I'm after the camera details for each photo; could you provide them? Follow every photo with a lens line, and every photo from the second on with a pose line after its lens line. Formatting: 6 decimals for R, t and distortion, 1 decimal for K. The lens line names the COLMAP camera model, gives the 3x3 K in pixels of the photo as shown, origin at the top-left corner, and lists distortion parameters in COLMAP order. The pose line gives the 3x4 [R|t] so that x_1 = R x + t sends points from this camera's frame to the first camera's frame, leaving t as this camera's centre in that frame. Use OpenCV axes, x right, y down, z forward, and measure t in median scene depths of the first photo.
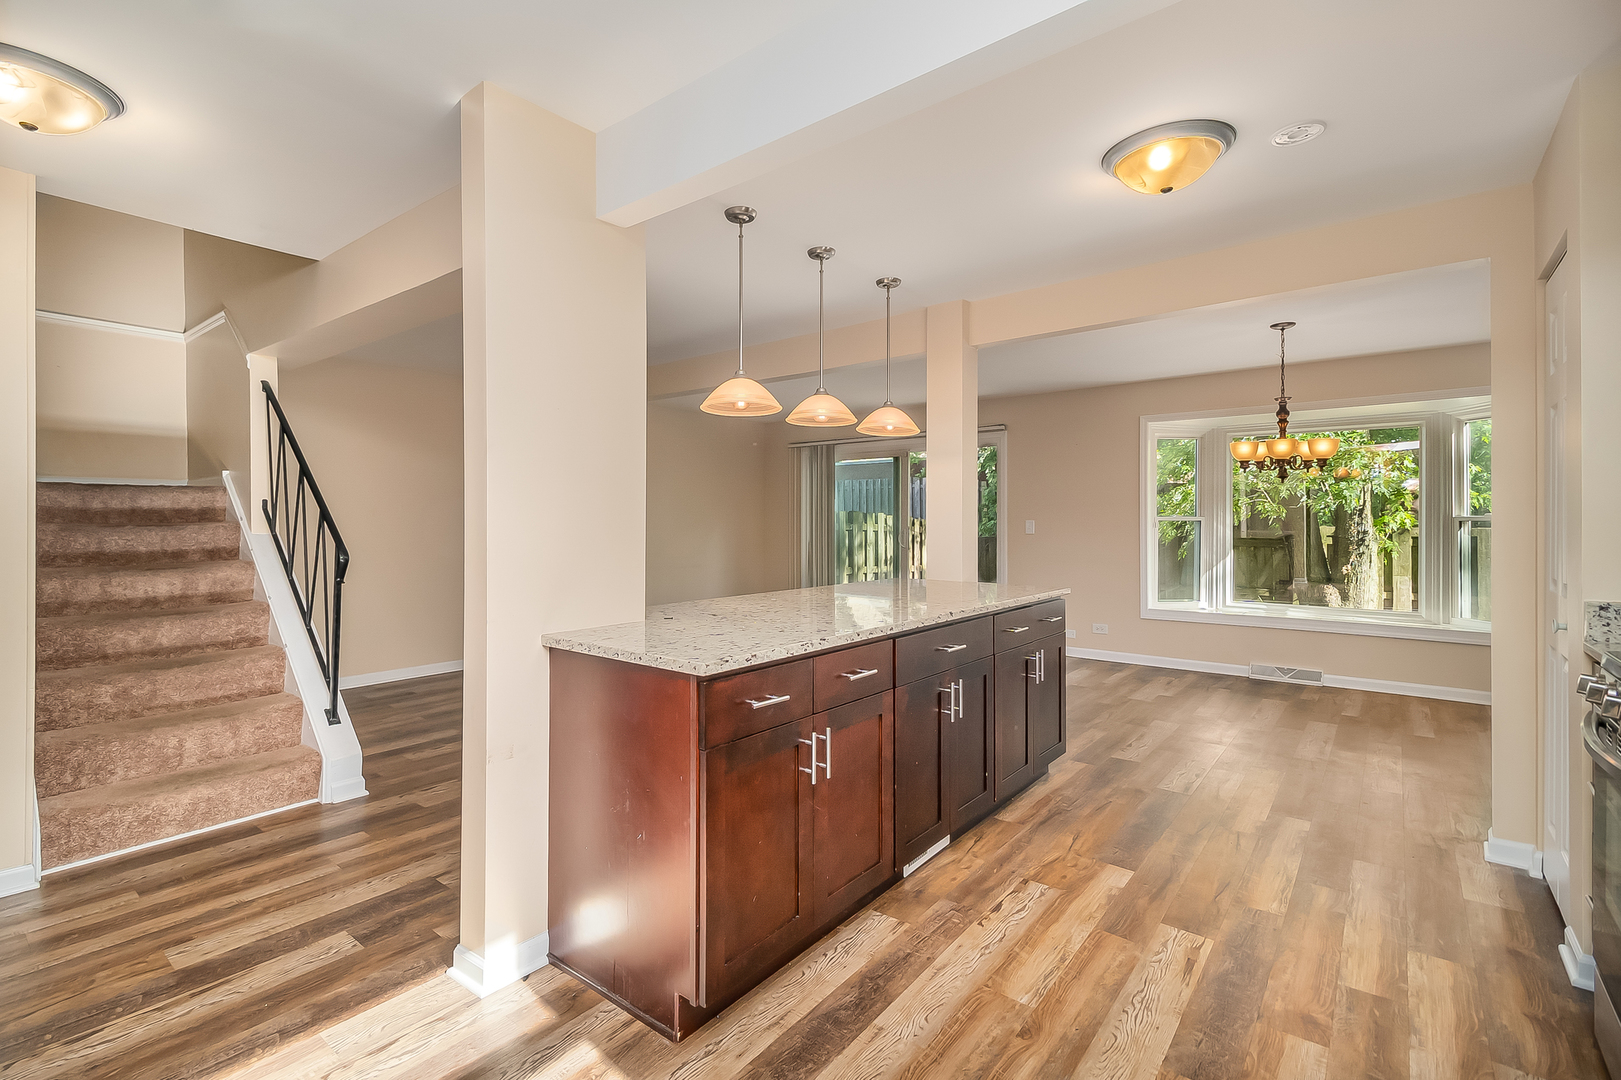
lens RADIAL K [[747.4, 0, 768.7], [0, 747.4, 515.1], [0, 0, 1]] dist [0.023974, -0.000477]
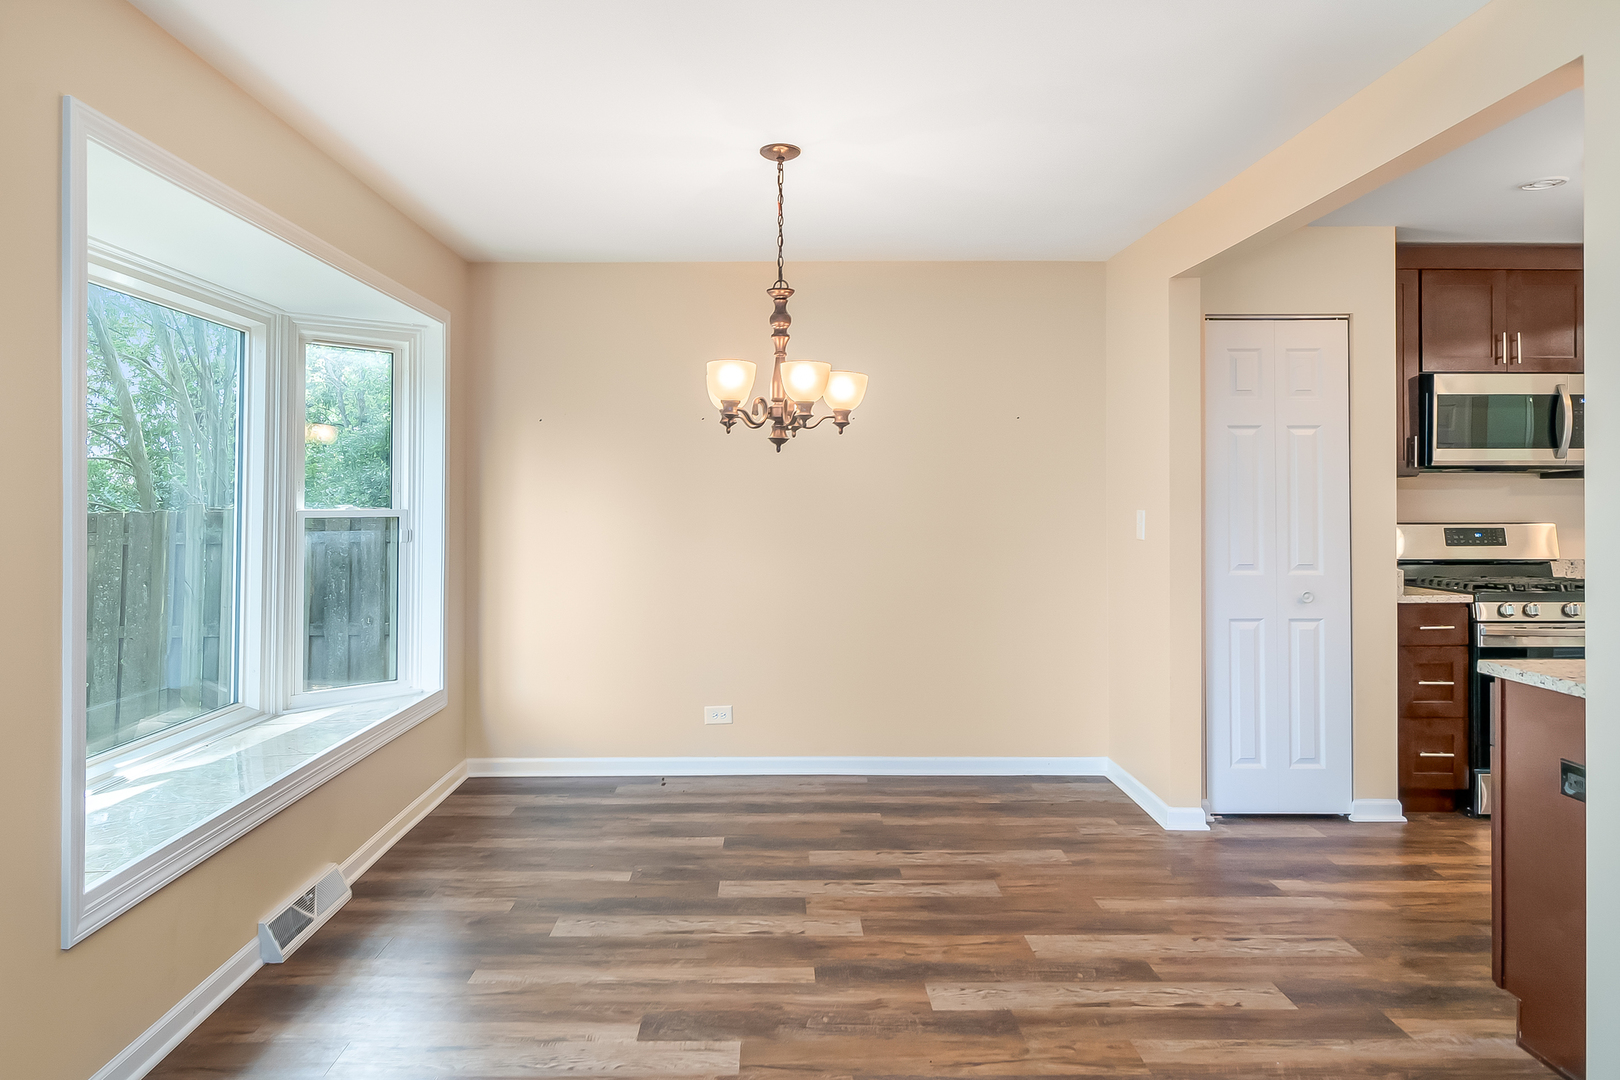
lens RADIAL K [[1001.1, 0, 784.6], [0, 1001.1, 498.5], [0, 0, 1]] dist [0.005311, 0.002917]
pose [[-0.653406, -0.005801, 0.756985, 0.270426], [-0.006723, 0.999976, 0.001860, -0.022436], [-0.756978, -0.003874, -0.653429, 2.592548]]
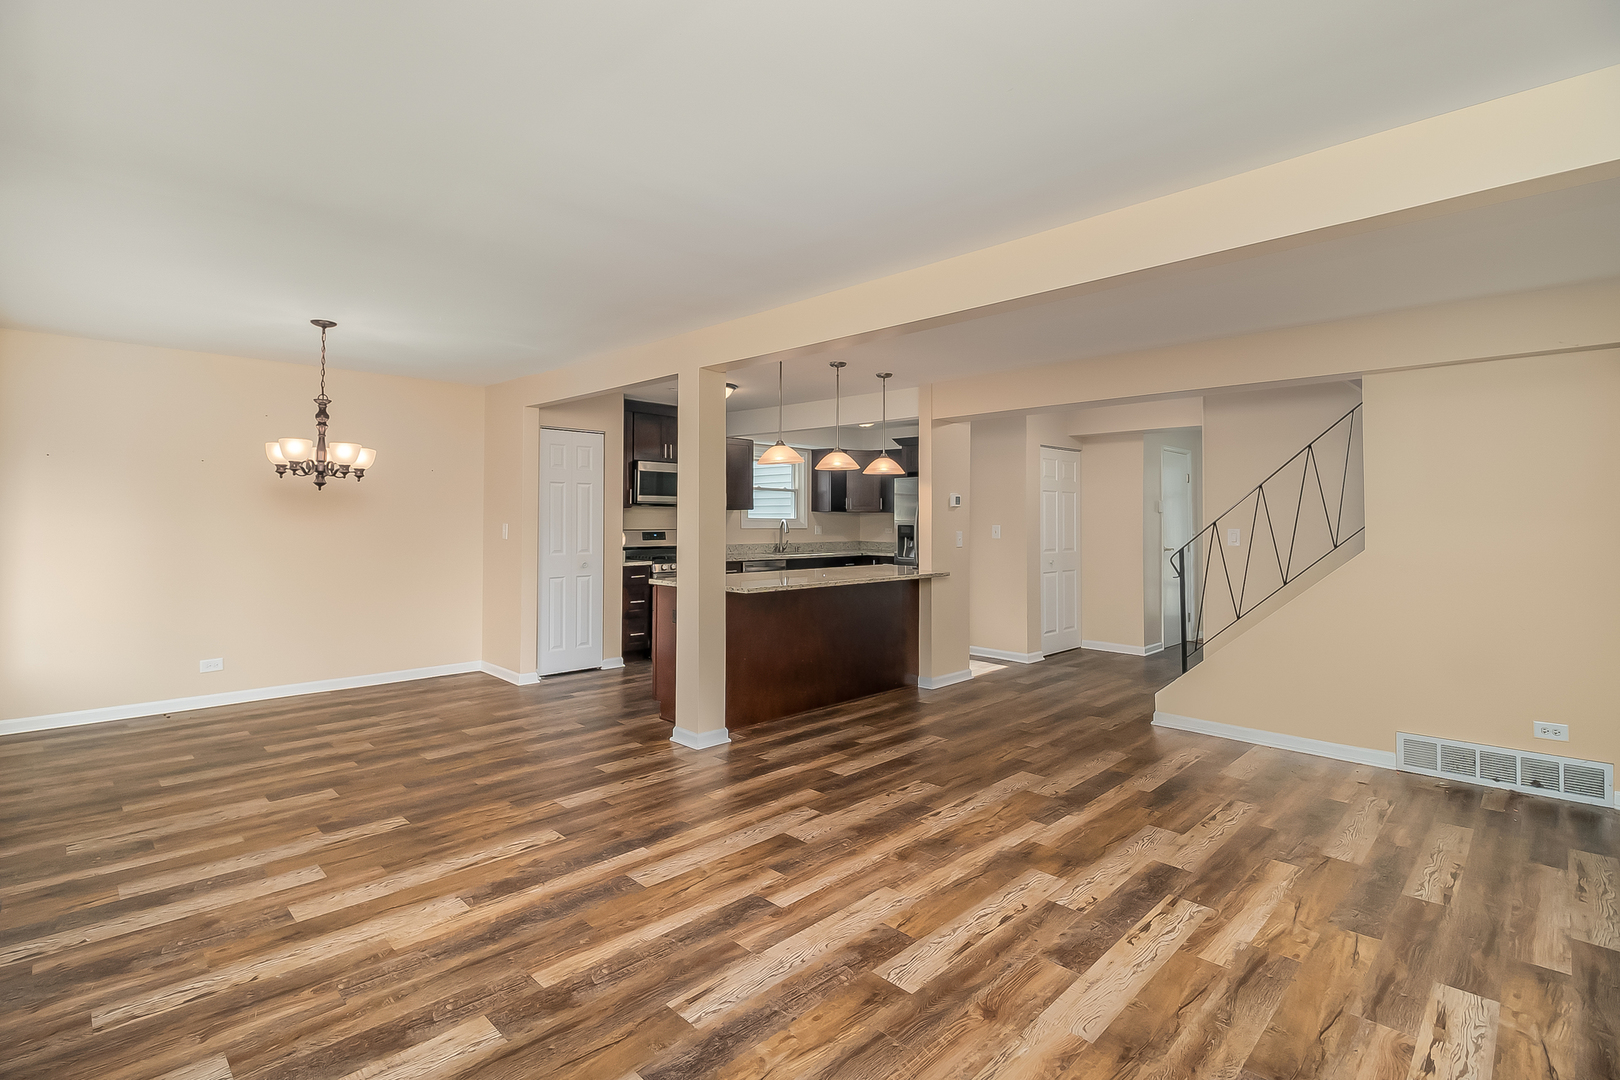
lens RADIAL K [[756.6, 0, 801.6], [0, 756.6, 505.1], [0, 0, 1]] dist [-0.003777, -0.000950]
pose [[-0.996822, -0.009945, 0.079038, 0.021600], [-0.011697, 0.999695, -0.021738, -0.021496], [-0.078797, -0.022593, -0.996635, 3.365465]]
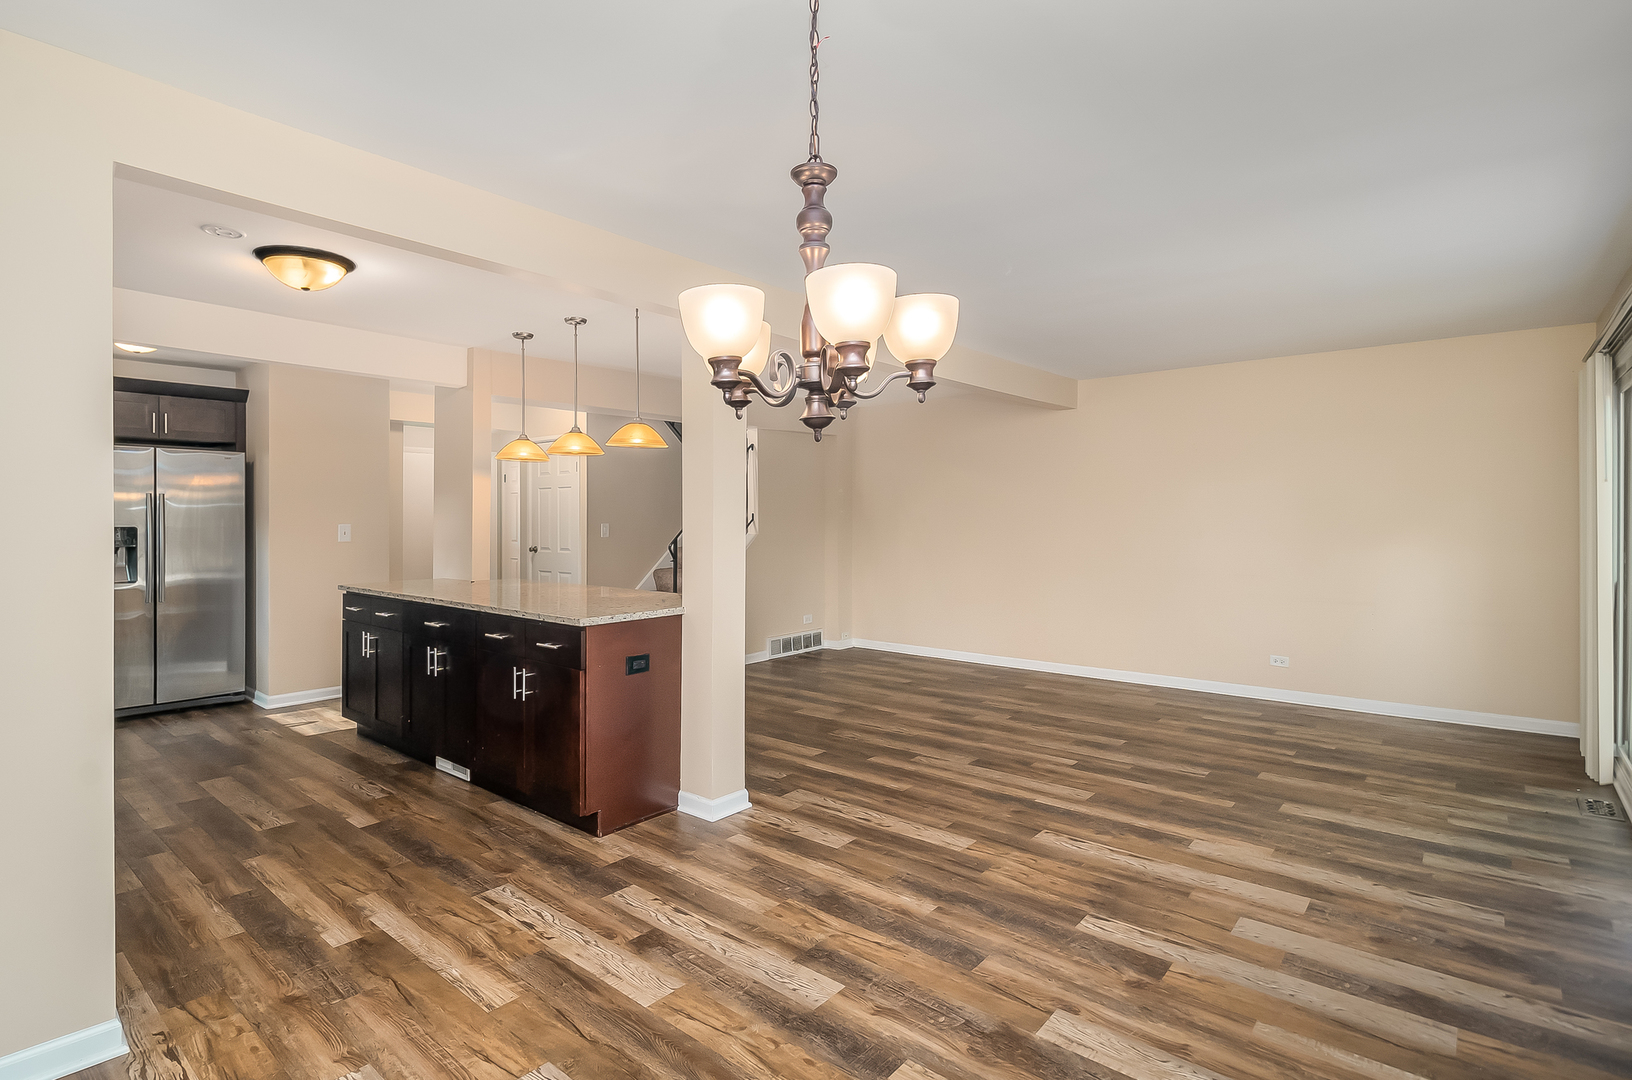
lens RADIAL K [[790.4, 0, 794.1], [0, 790.4, 544.8], [0, 0, 1]] dist [0.001301, 0.000308]
pose [[-0.013398, 0.029039, -0.999488, 1.785952], [0.003023, 0.999575, 0.029001, -0.014469], [0.999906, -0.002633, -0.013480, 1.774109]]
